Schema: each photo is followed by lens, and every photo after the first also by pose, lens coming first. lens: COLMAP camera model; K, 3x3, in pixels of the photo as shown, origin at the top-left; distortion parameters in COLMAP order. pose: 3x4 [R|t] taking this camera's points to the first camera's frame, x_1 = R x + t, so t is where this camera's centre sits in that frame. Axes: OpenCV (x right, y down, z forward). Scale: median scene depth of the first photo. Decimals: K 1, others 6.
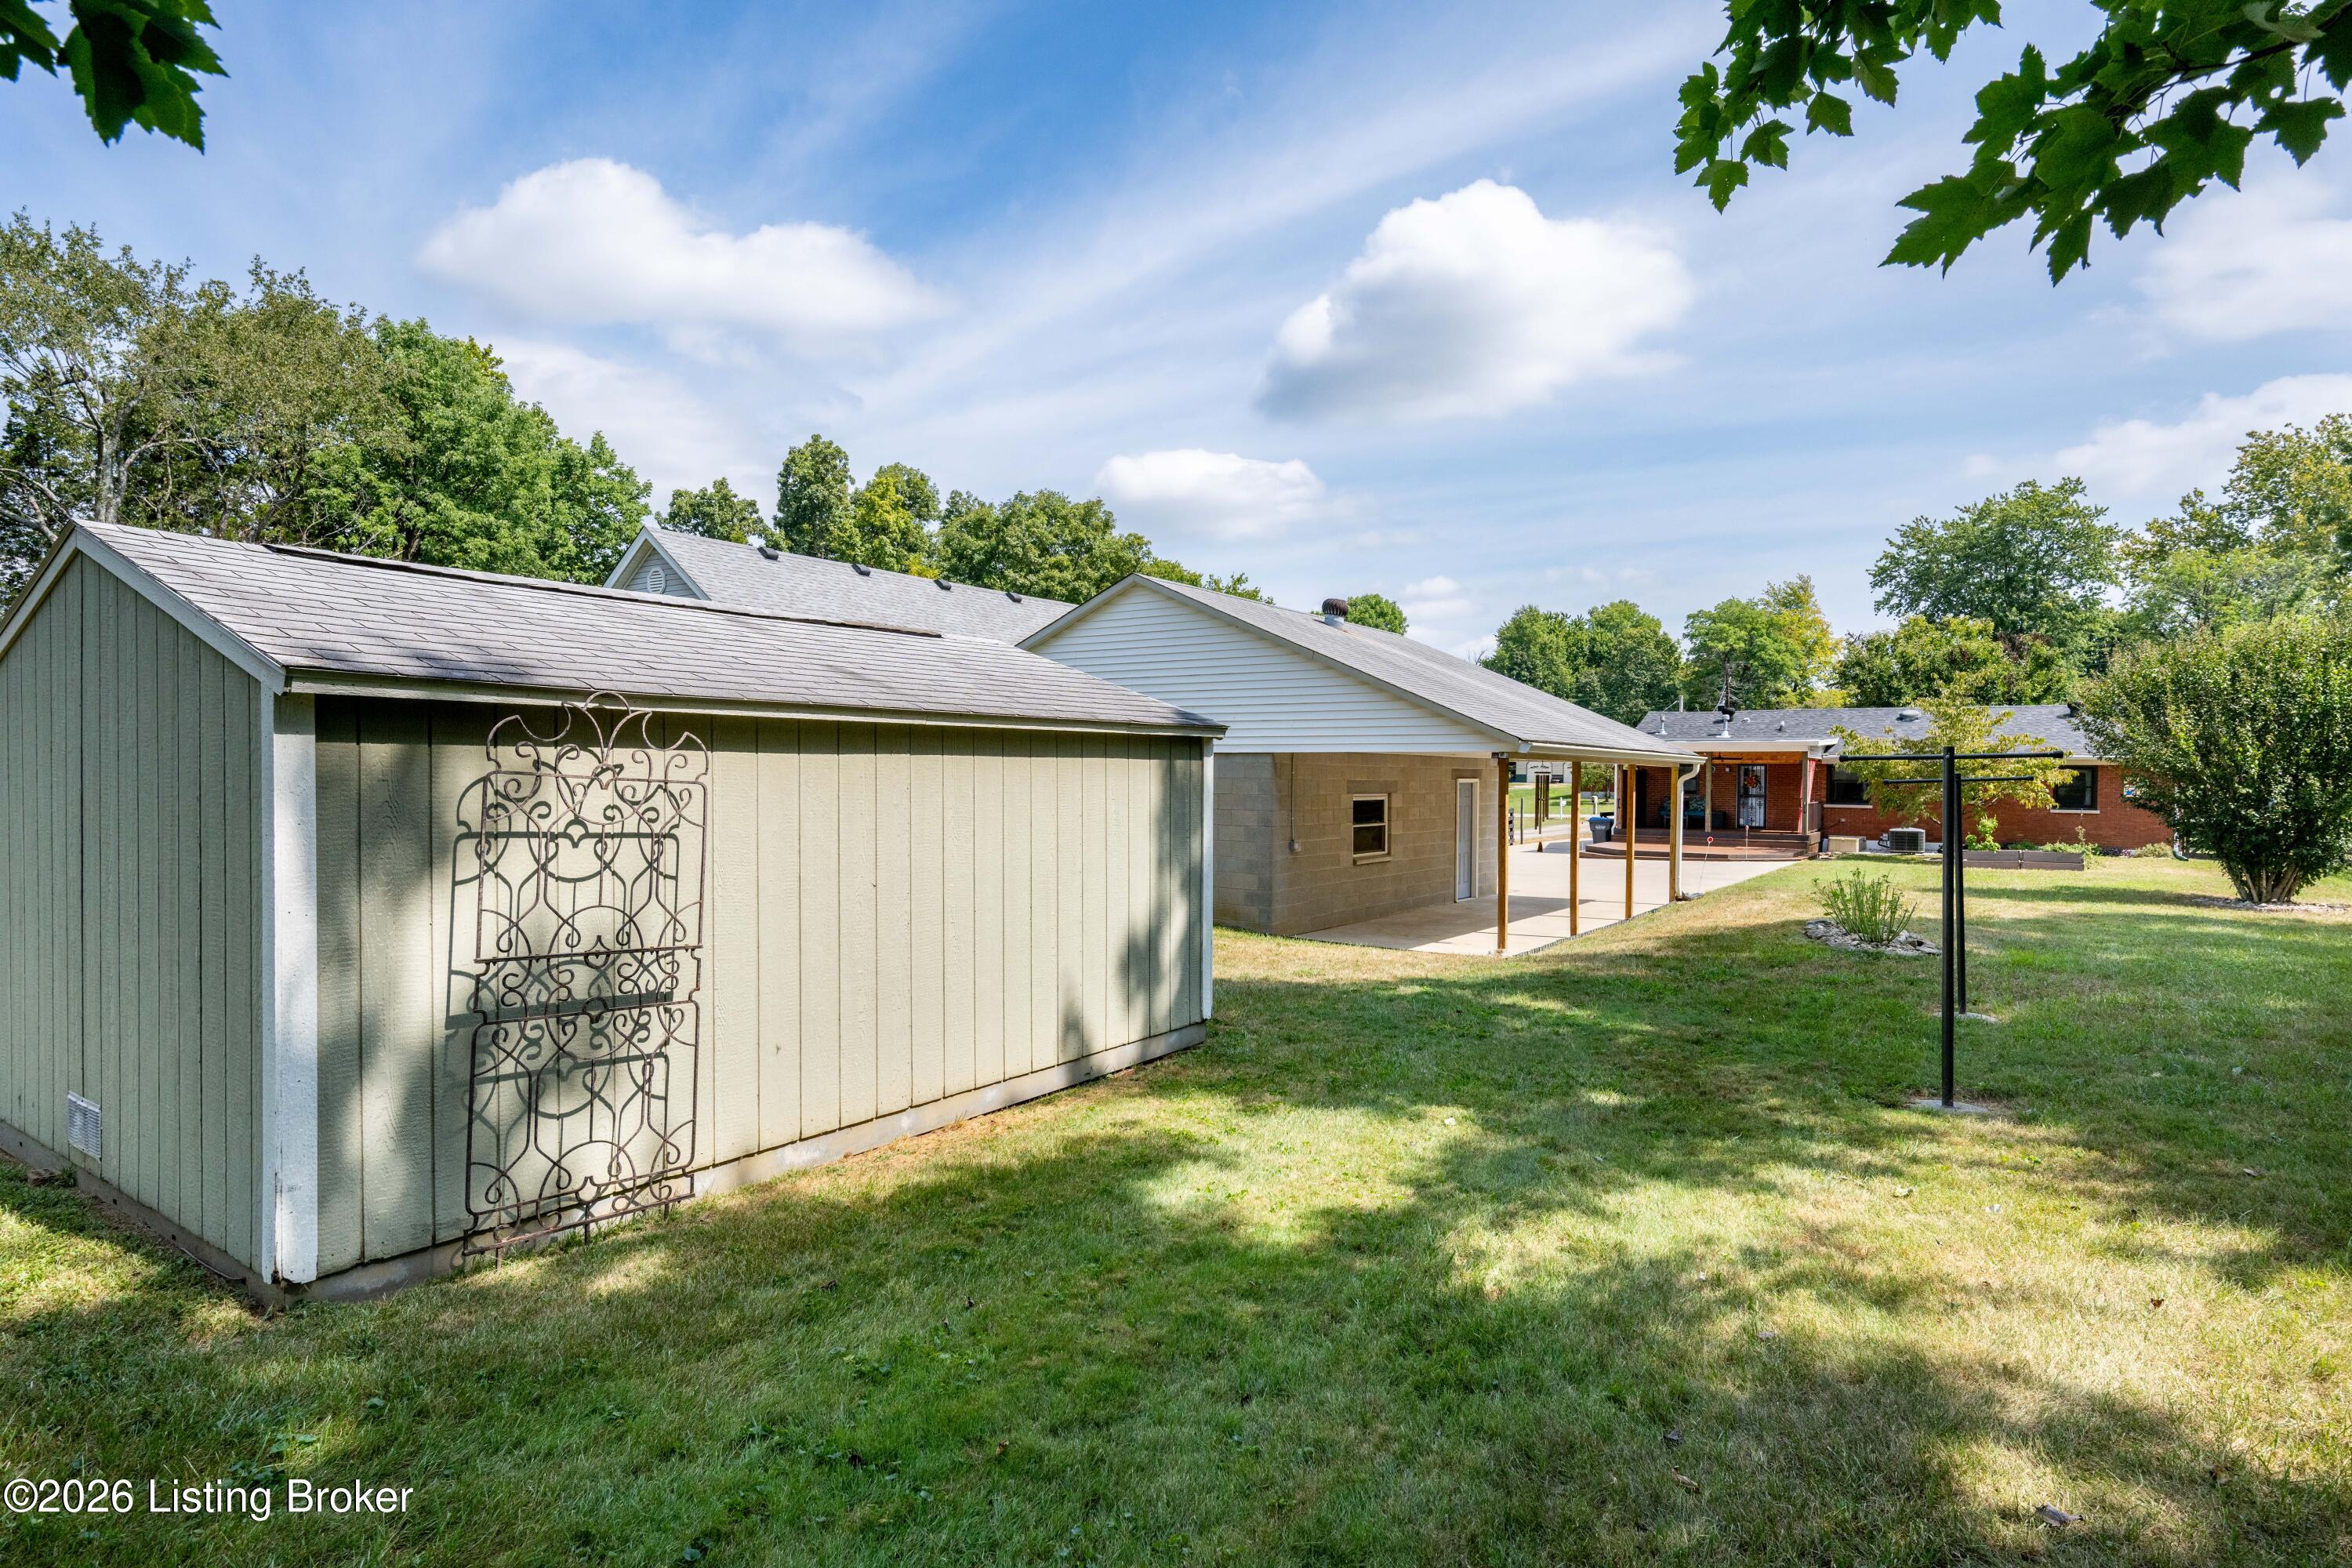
lens RADIAL K [[1243.6, 0, 1176.0], [0, 1243.6, 784.0], [0, 0, 1]] dist [-0.001407, -0.000276]
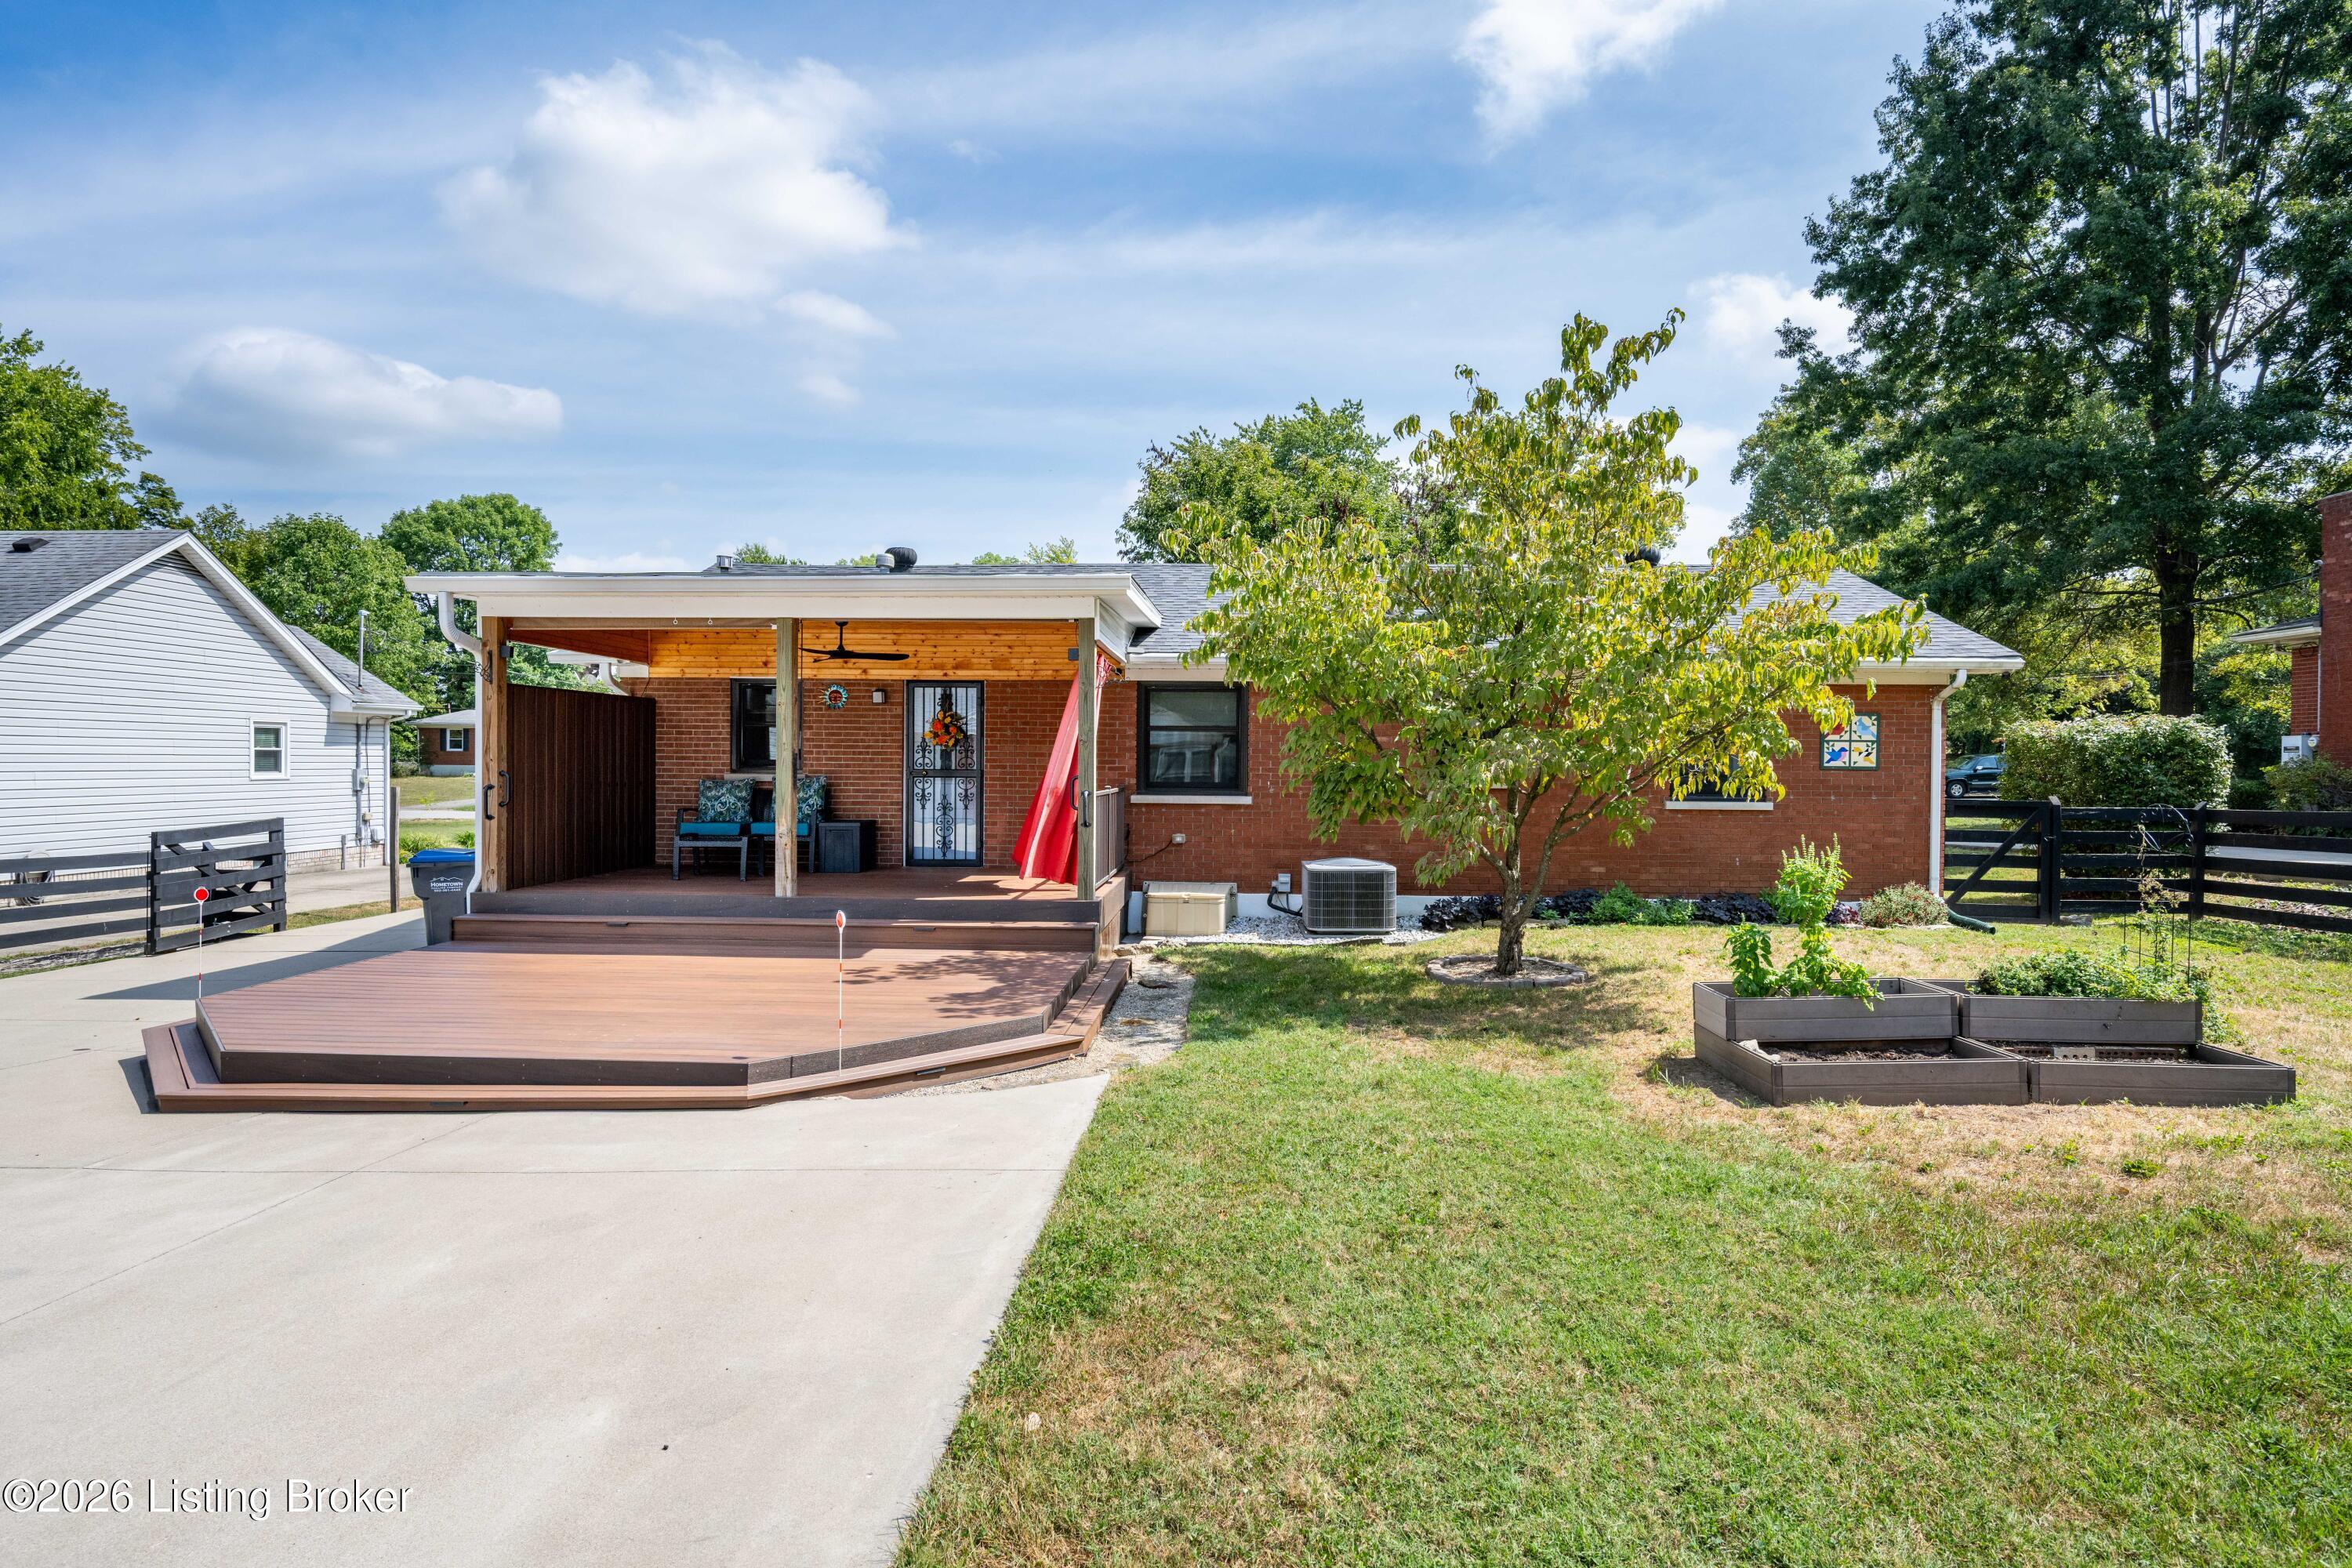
lens RADIAL K [[1283.0, 0, 1176.0], [0, 1283.0, 784.0], [0, 0, 1]] dist [0.000067, 0.000004]
pose [[0.851012, -0.011380, 0.525023, 0.331753], [0.006727, 0.999919, 0.010770, 0.008629], [-0.525104, -0.005633, 0.851020, 0.666383]]
